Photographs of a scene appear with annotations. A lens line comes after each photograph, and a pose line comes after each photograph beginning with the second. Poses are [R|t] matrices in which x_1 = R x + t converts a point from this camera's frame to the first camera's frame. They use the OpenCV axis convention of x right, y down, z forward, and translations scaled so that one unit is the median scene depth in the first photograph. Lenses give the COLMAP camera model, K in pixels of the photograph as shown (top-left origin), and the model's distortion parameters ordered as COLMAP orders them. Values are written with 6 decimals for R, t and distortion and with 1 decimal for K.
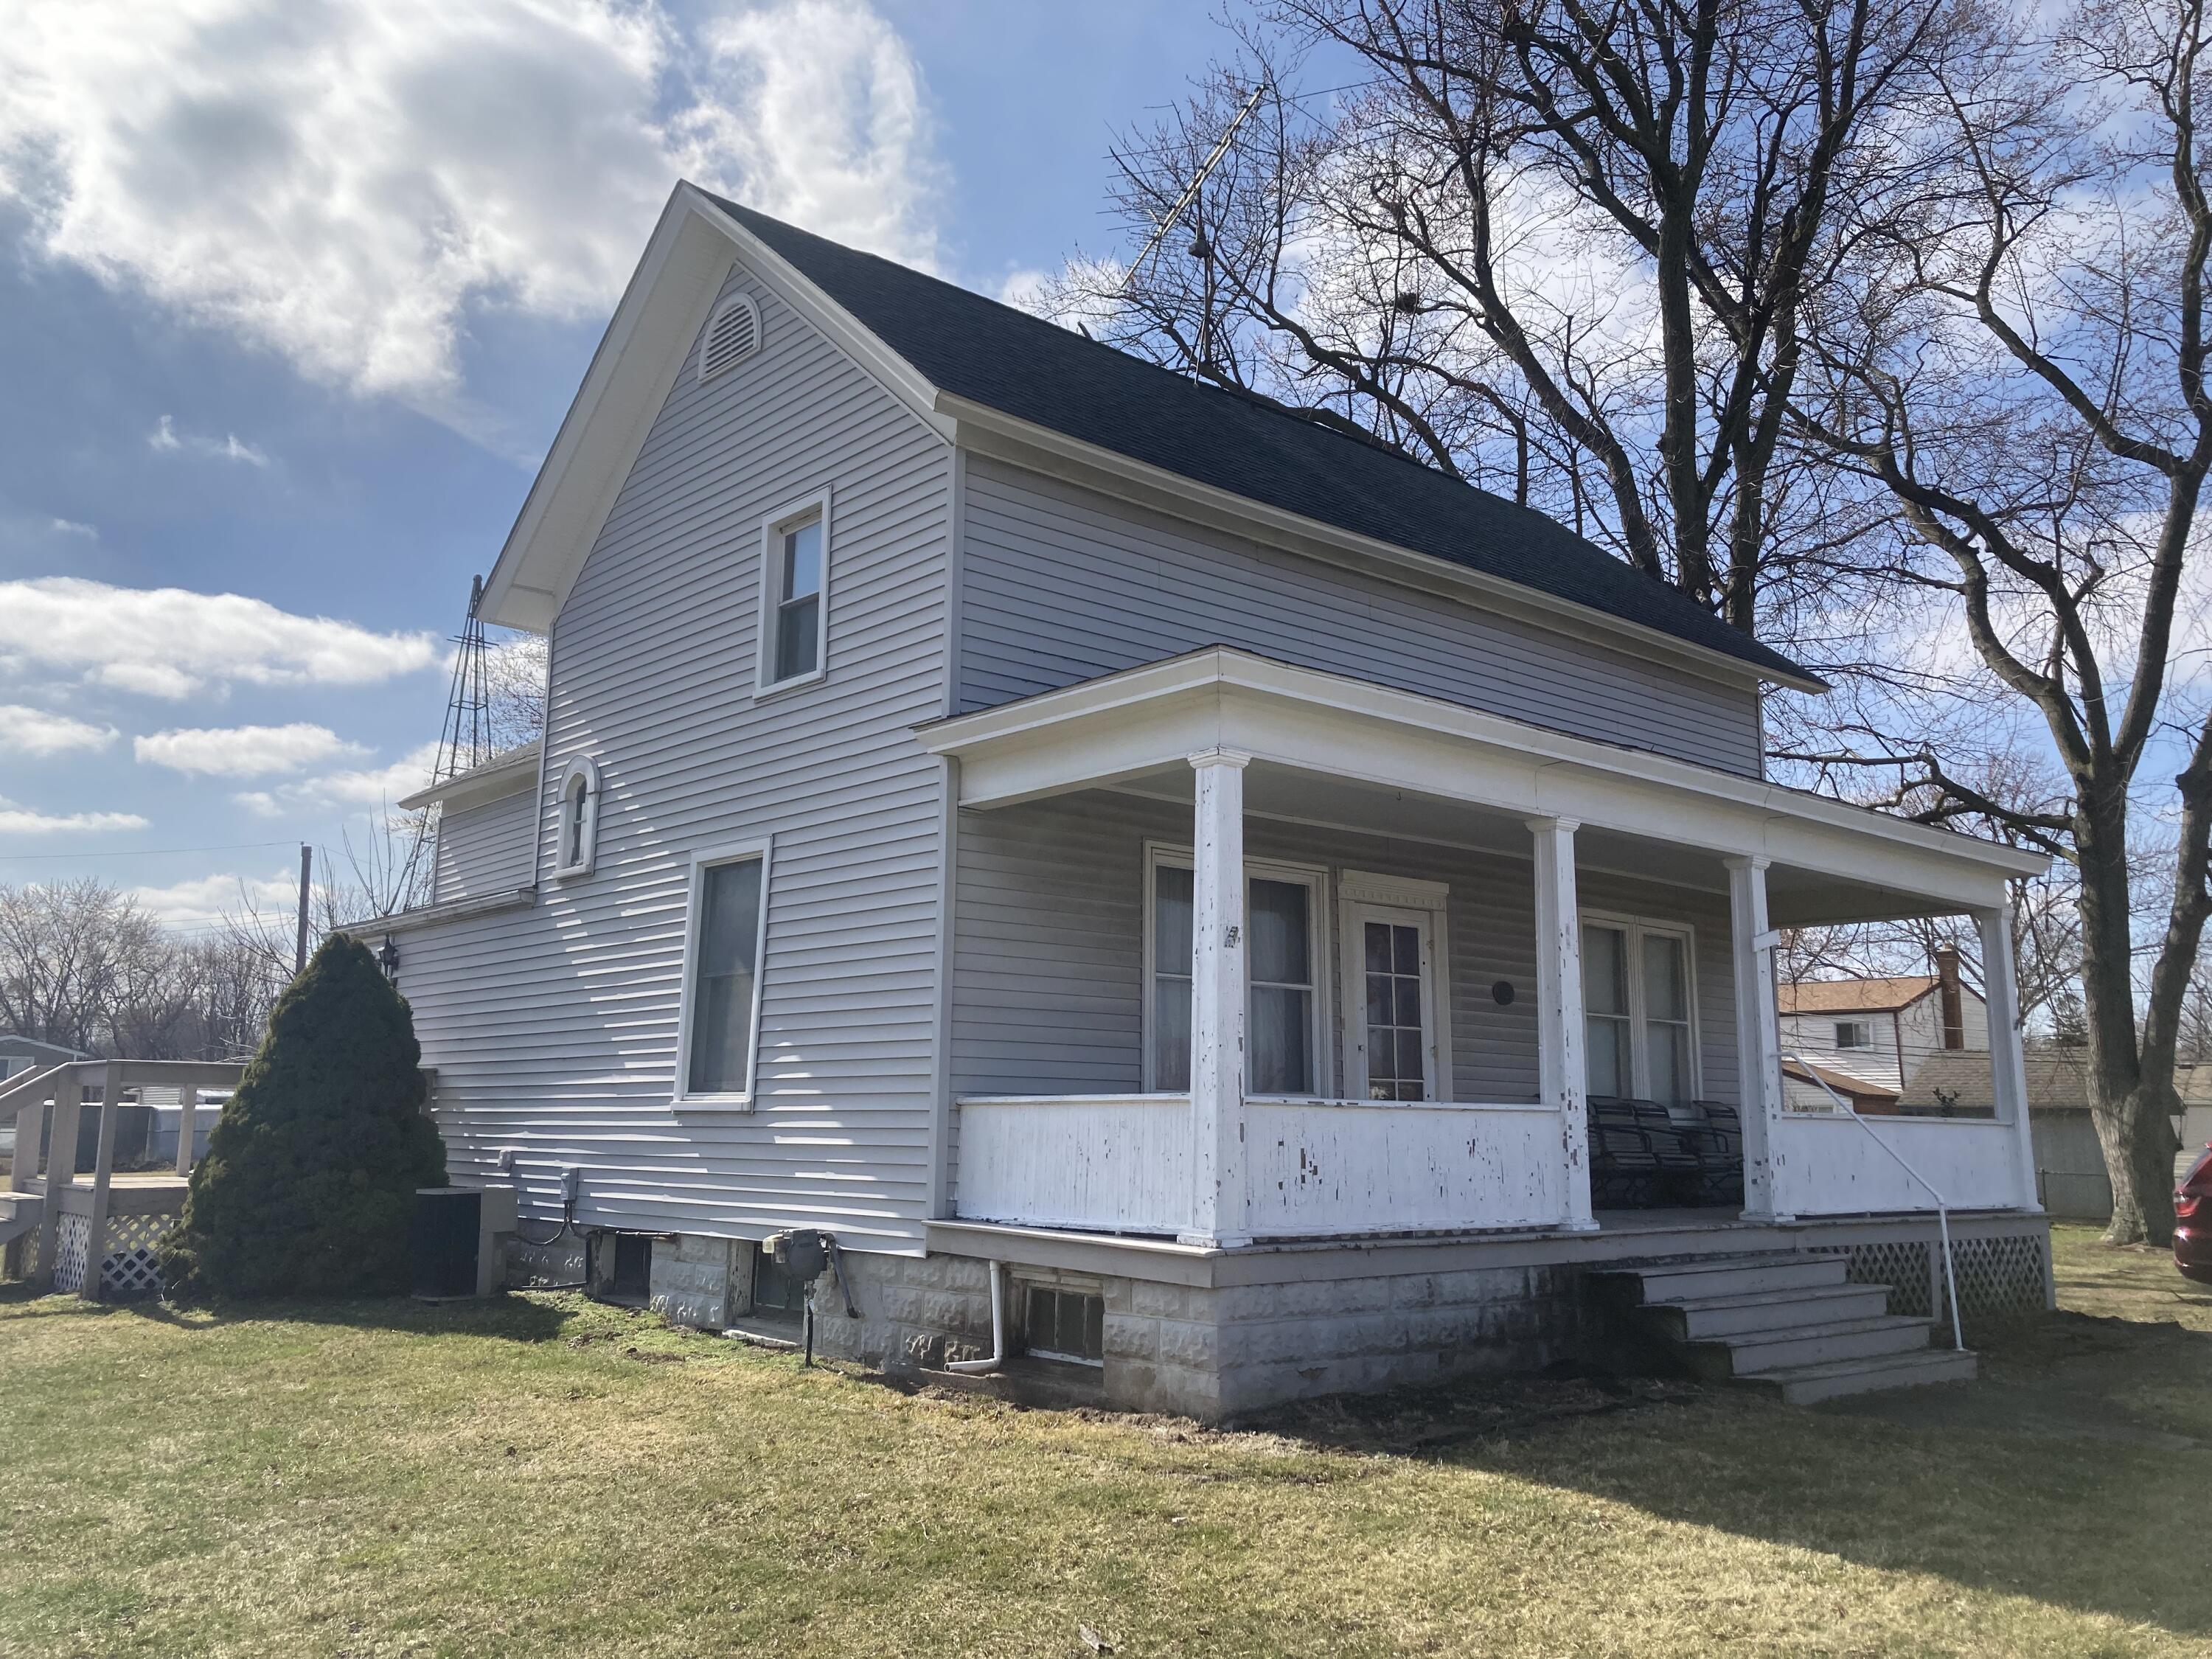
lens RADIAL K [[1799.9, 0, 1112.9], [0, 1799.9, 821.5], [0, 0, 1]] dist [0.046392, -0.069373]
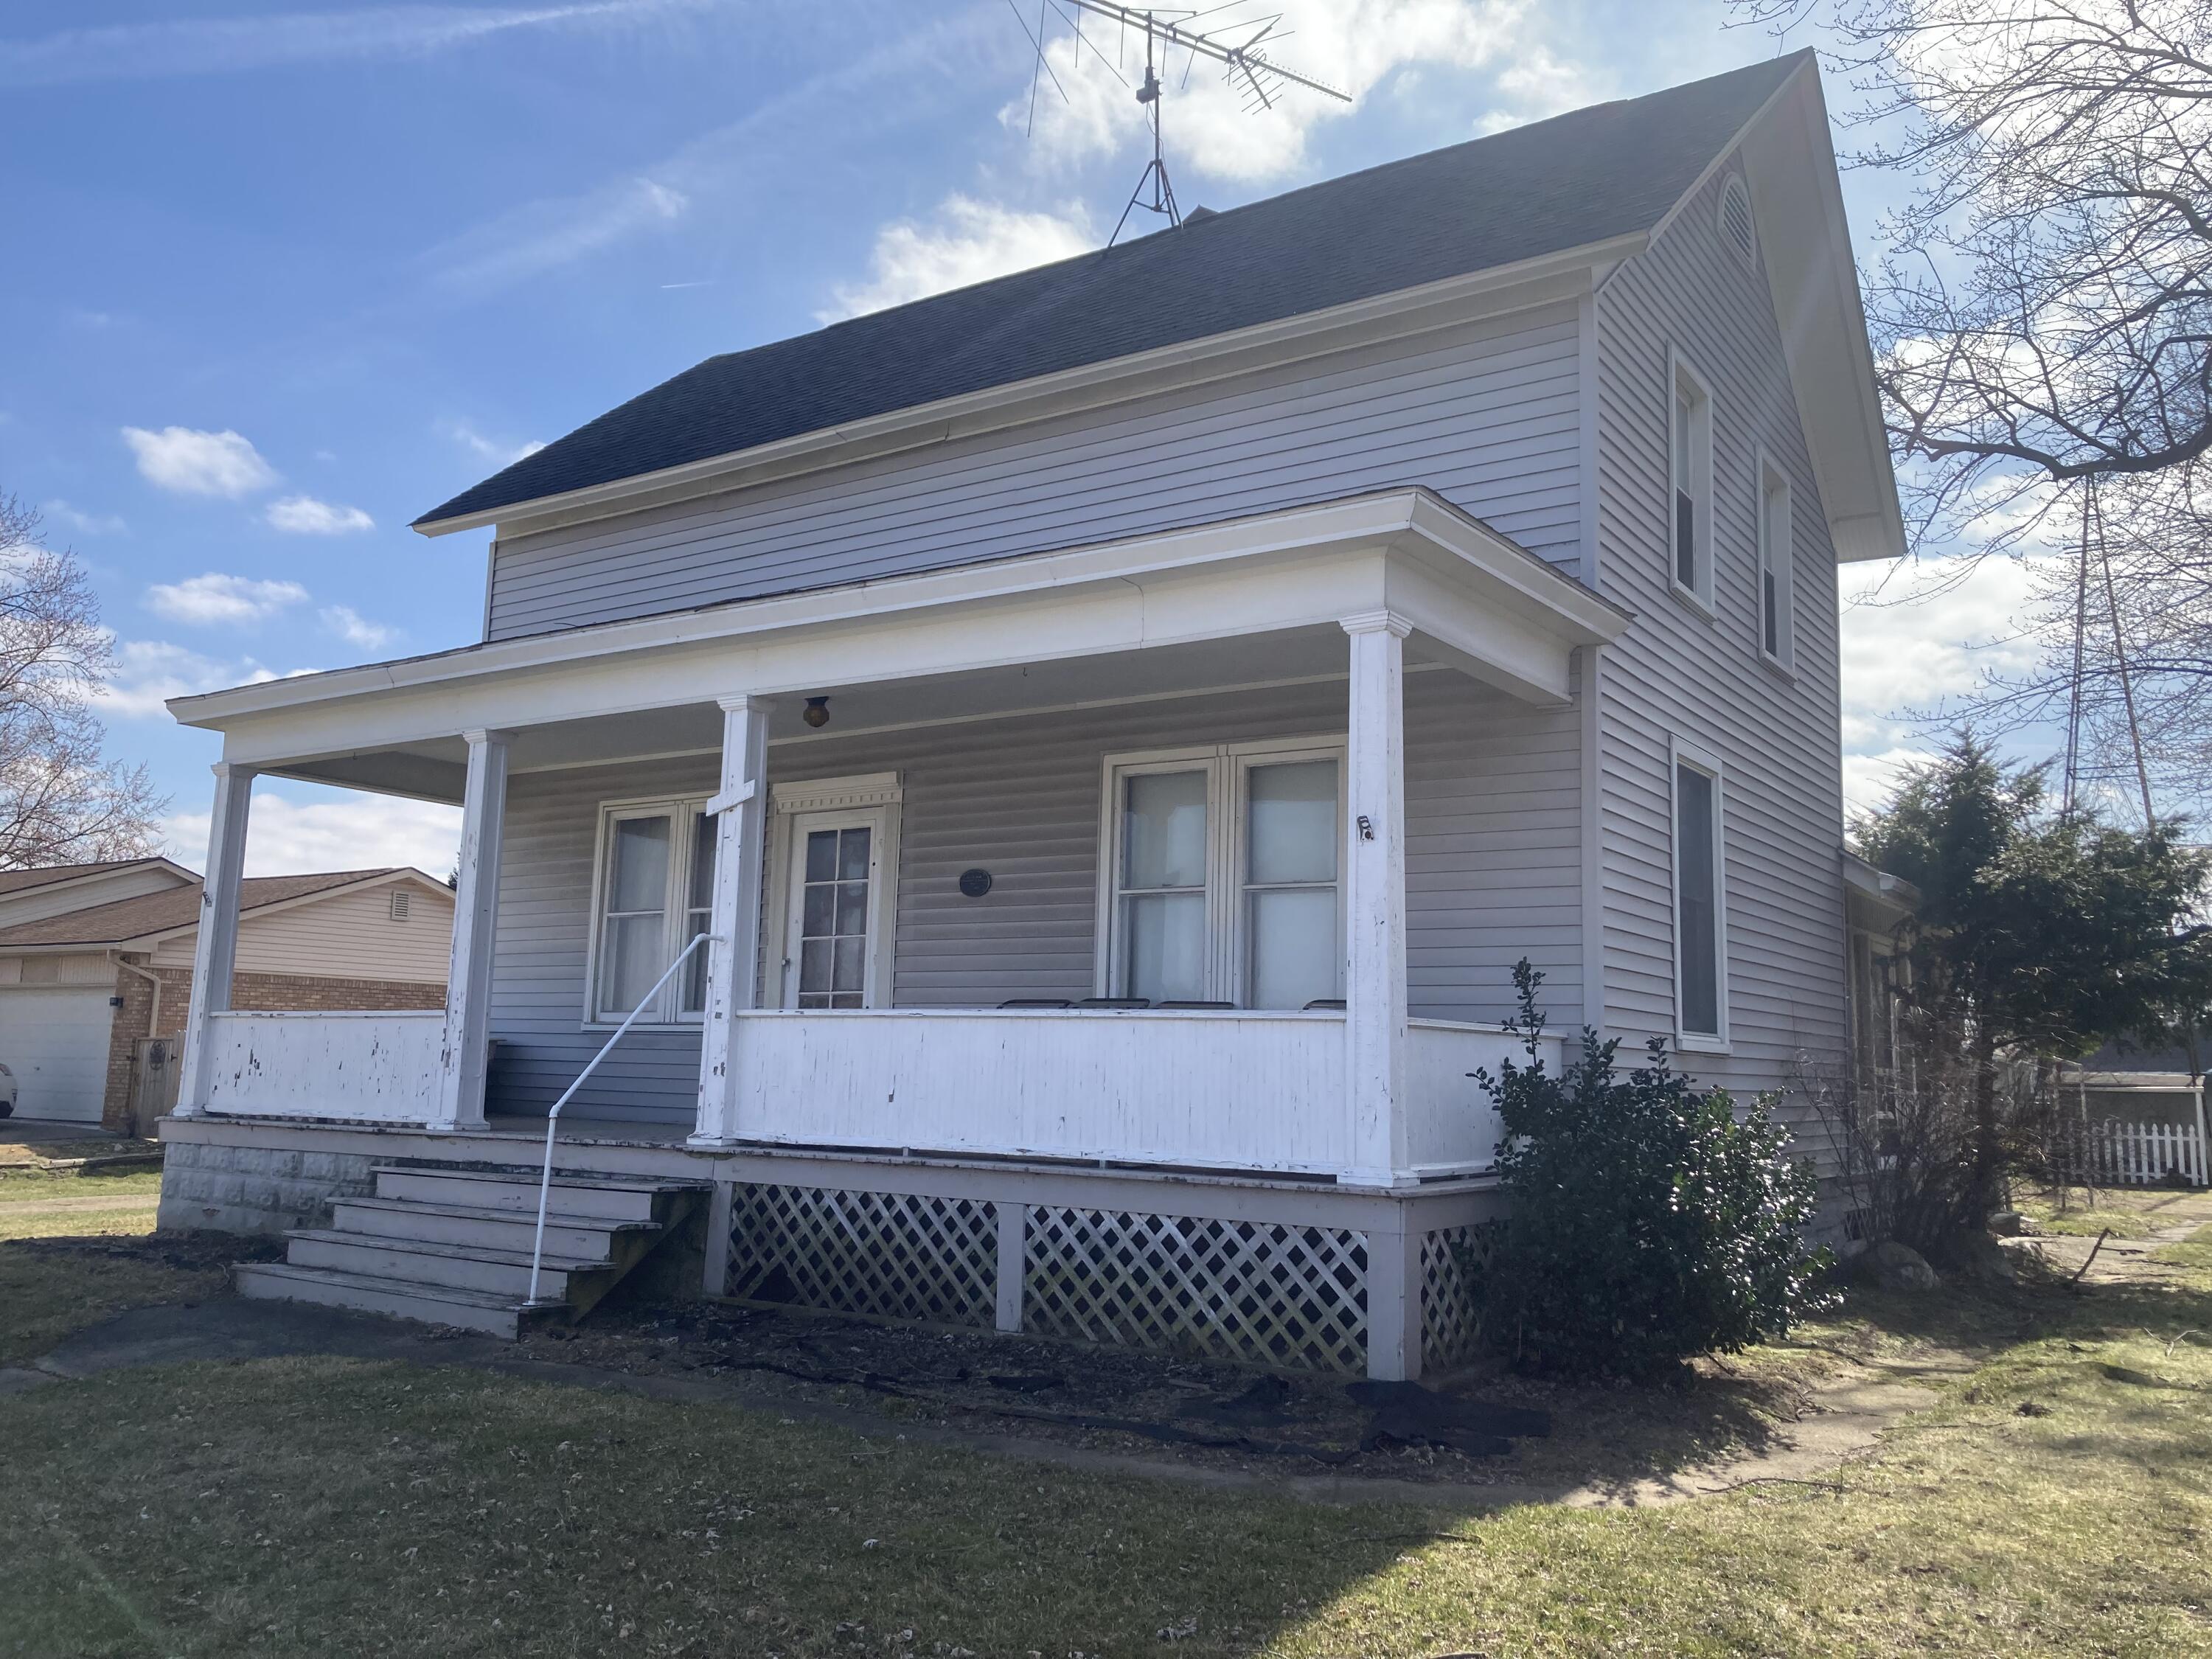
lens RADIAL K [[1799.9, 0, 1118.1], [0, 1799.9, 825.9], [0, 0, 1]] dist [0.046392, -0.069373]
pose [[0.263321, -0.133178, -0.955471, 1.092656], [0.144430, 0.984705, -0.097449, 0.168687], [0.953835, -0.112338, 0.278529, 0.875226]]
